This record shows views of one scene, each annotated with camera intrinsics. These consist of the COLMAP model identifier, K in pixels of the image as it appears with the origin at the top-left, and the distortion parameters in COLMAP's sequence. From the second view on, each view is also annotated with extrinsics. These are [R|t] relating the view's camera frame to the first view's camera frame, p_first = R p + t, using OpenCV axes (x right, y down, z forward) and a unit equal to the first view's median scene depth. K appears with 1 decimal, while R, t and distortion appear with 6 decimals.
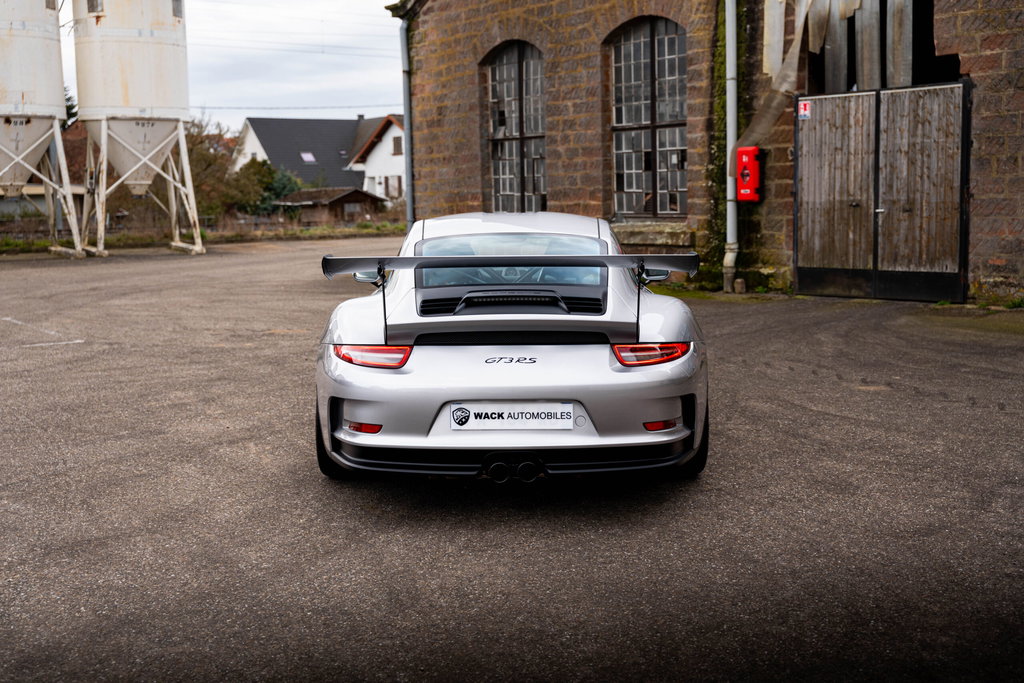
lens RADIAL K [[1206.0, 0, 509.6], [0, 1206.0, 341.8], [0, 0, 1]] dist [0.014789, 0.000000]
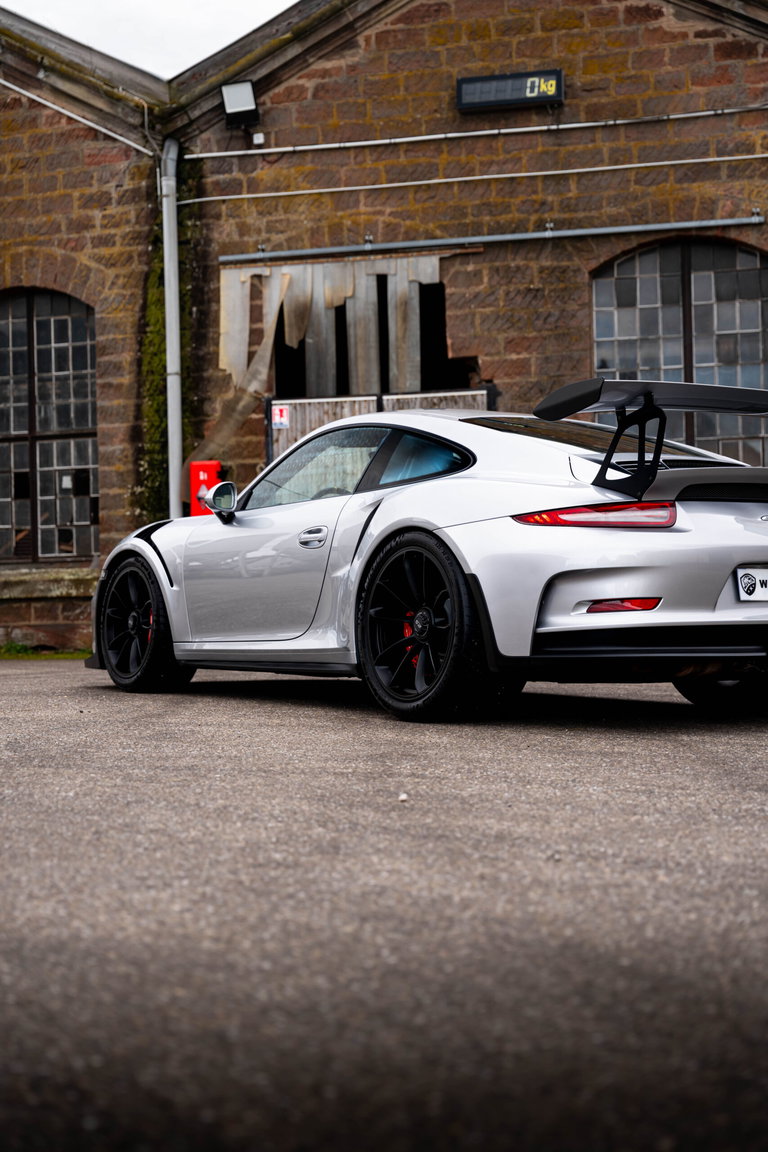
lens RADIAL K [[1696.7, 0, 389.6], [0, 1696.7, 580.3], [0, 0, 1]] dist [0.037512, 0.000000]
pose [[0.827482, 0.019746, 0.561145, -0.309284], [0.070496, 0.987820, -0.138716, 0.070549], [-0.557050, 0.154344, 0.816011, 0.071447]]
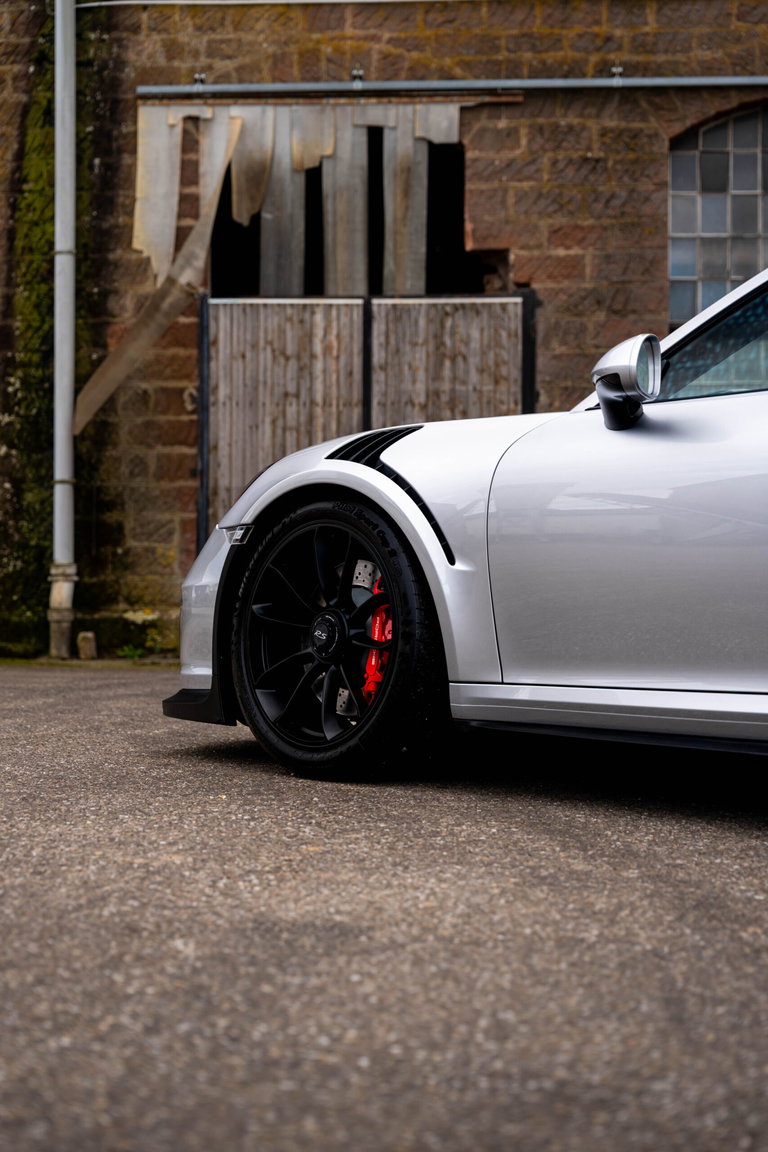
lens RADIAL K [[1789.2, 0, 383.9], [0, 1789.2, 573.3], [0, 0, 1]] dist [0.053250, 0.000000]
pose [[0.725475, 0.038840, 0.687152, -0.253501], [0.063081, 0.990452, -0.122582, 0.025737], [-0.685351, 0.132276, 0.716098, 0.371182]]
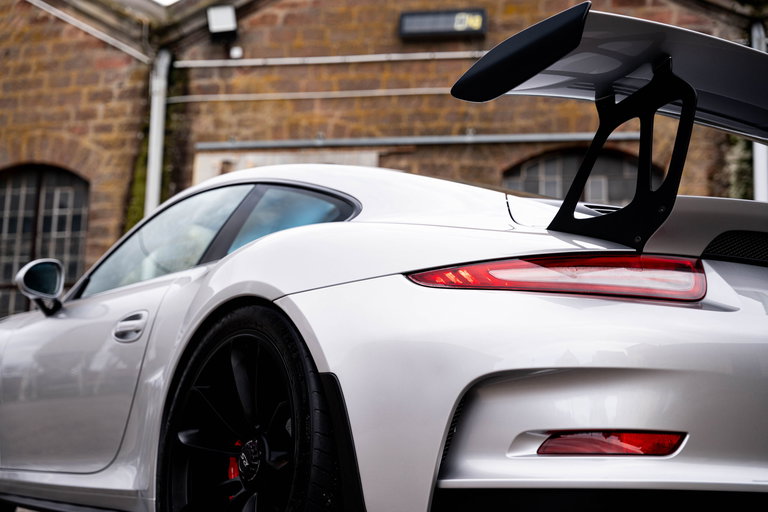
lens RADIAL K [[1096.8, 0, 381.5], [0, 1096.8, 254.8], [0, 0, 1]] dist [0.053638, 0.000000]
pose [[0.809278, 0.158434, 0.565657, -0.143384], [0.019445, 0.955189, -0.295358, 0.042217], [-0.587104, 0.250026, 0.769932, 0.272571]]
